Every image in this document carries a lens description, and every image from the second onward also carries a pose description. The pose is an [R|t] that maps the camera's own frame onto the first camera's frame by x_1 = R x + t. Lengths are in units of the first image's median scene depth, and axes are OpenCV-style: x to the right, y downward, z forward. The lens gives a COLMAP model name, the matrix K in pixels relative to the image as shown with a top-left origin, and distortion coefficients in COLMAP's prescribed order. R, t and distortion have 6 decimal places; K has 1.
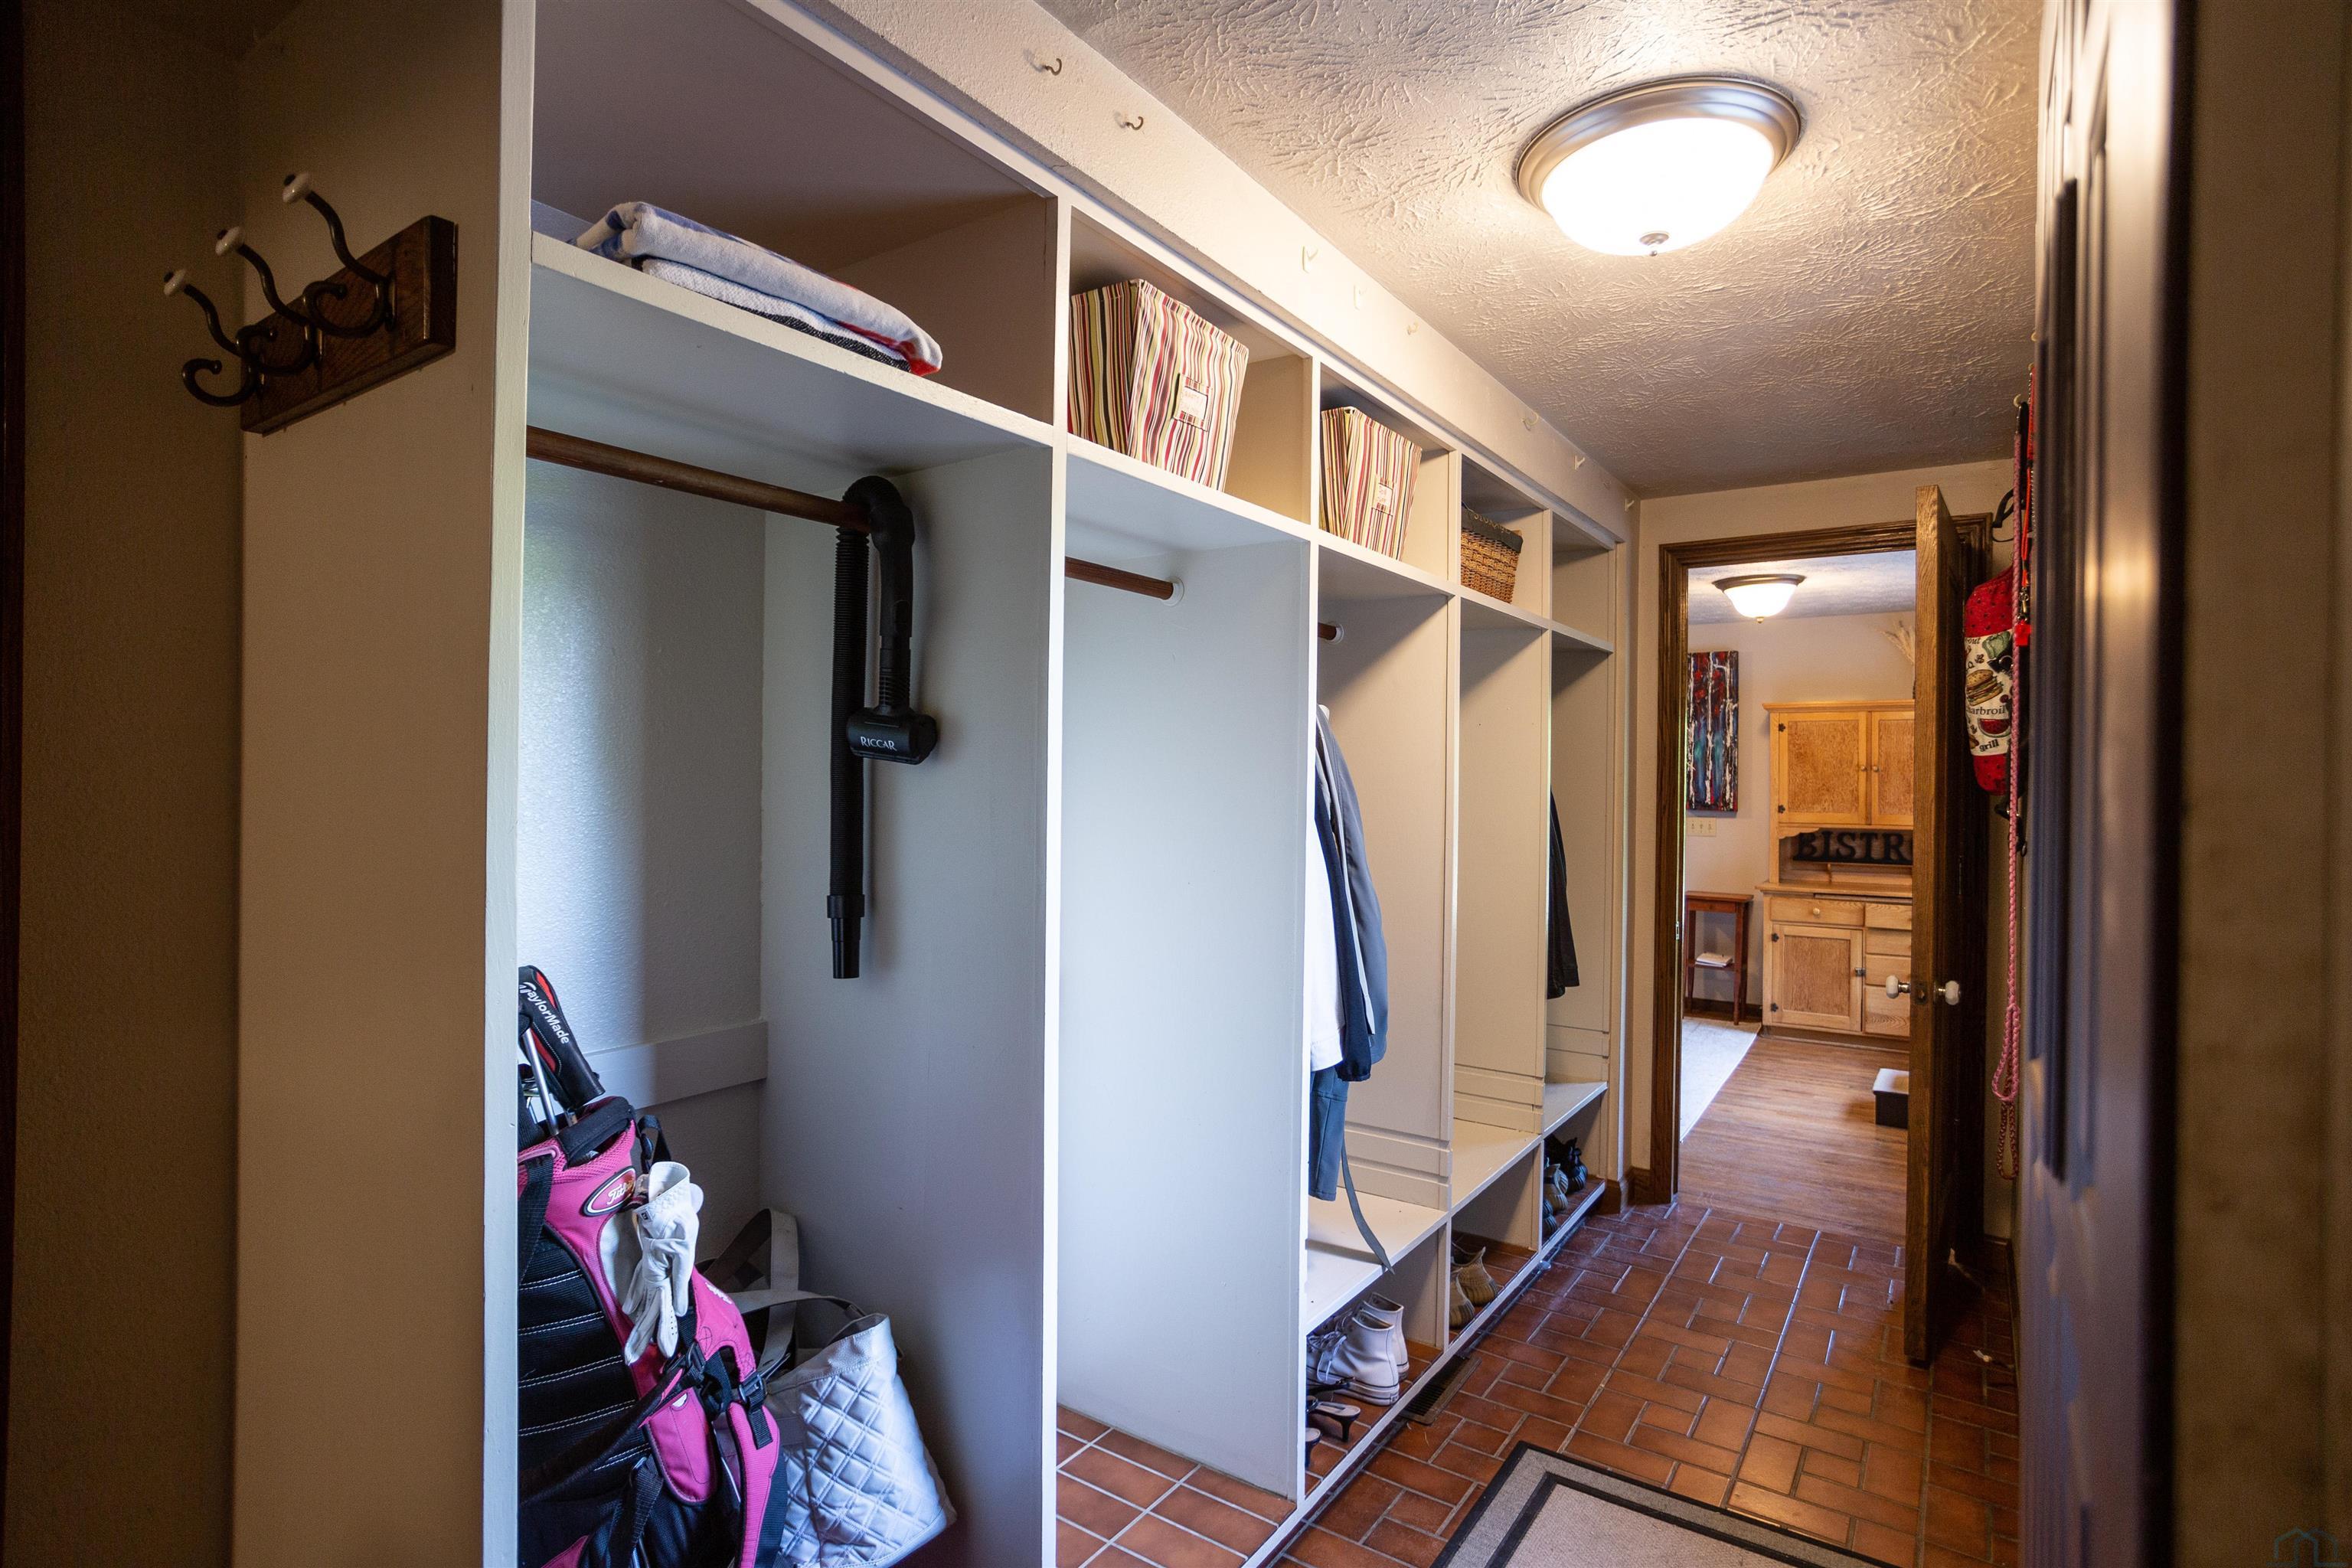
lens RADIAL K [[1149.7, 0, 1176.0], [0, 1149.7, 784.0], [0, 0, 1]] dist [-0.000513, -0.000012]
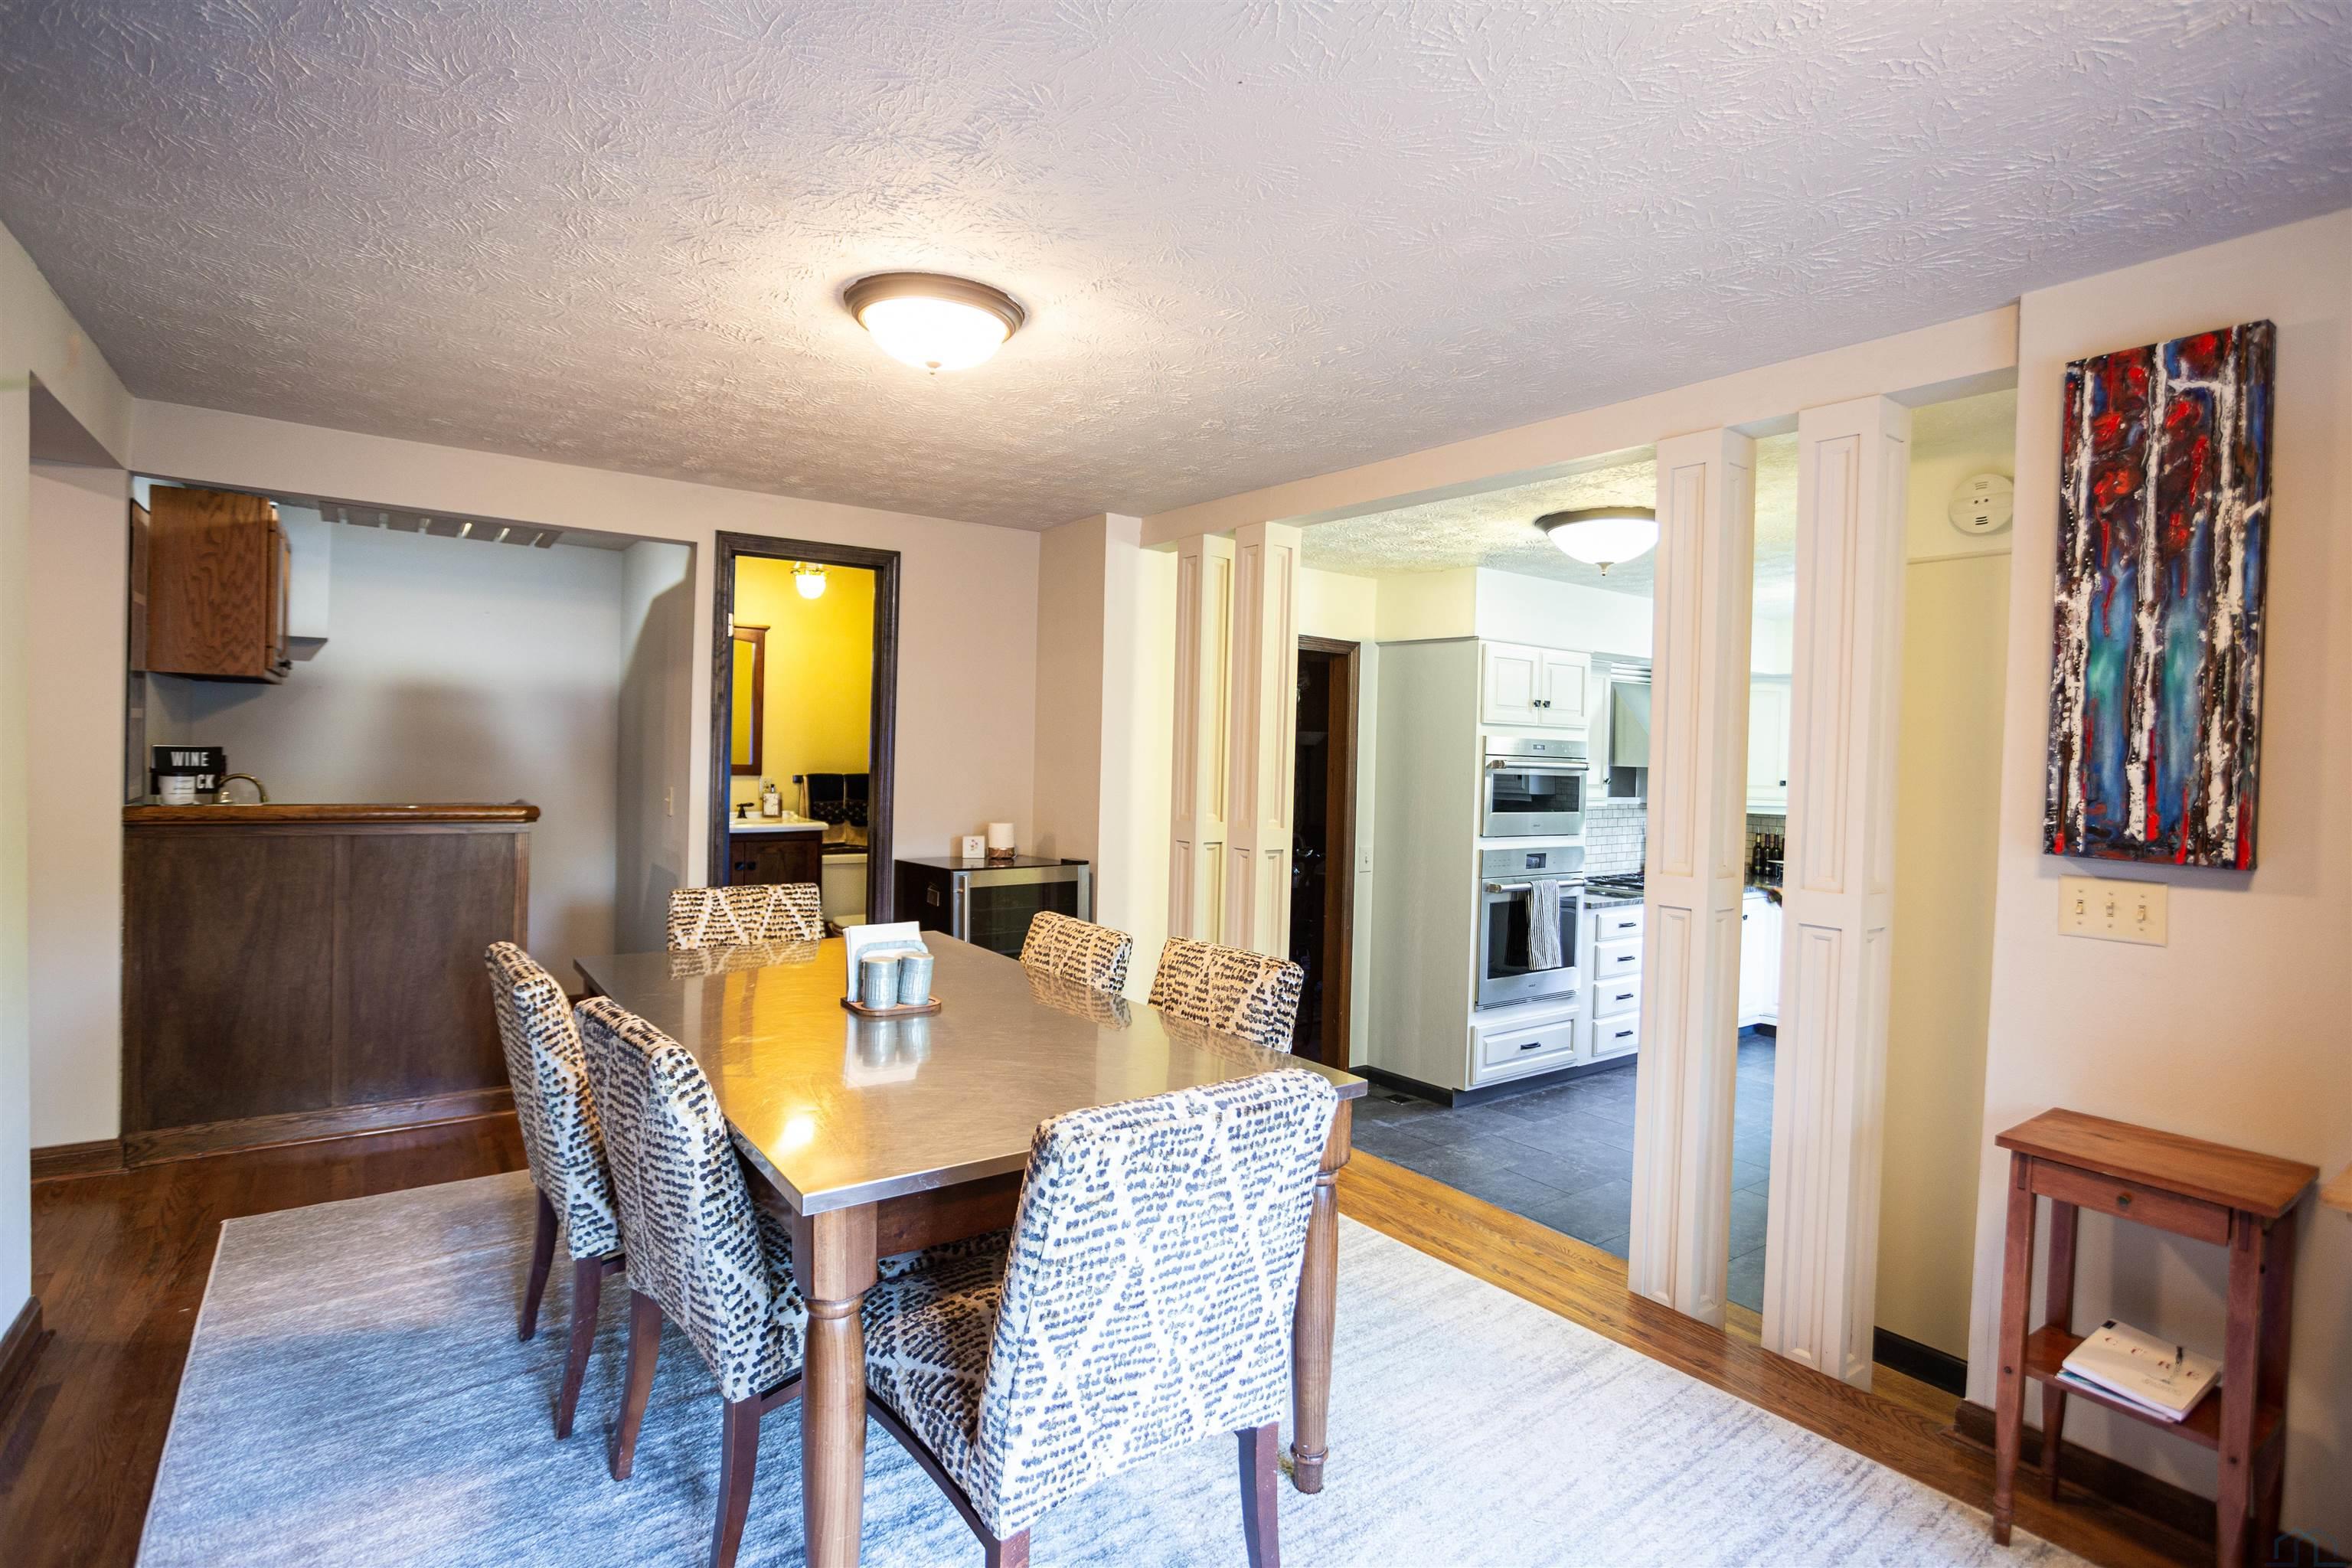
lens RADIAL K [[1105.4, 0, 1176.0], [0, 1105.4, 784.0], [0, 0, 1]] dist [-0.000187, 0.000145]
pose [[0.949573, 0.020641, -0.312865, 0.313158], [-0.017596, 0.999766, 0.012553, 0.003232], [0.313051, -0.006414, 0.949715, 0.642671]]
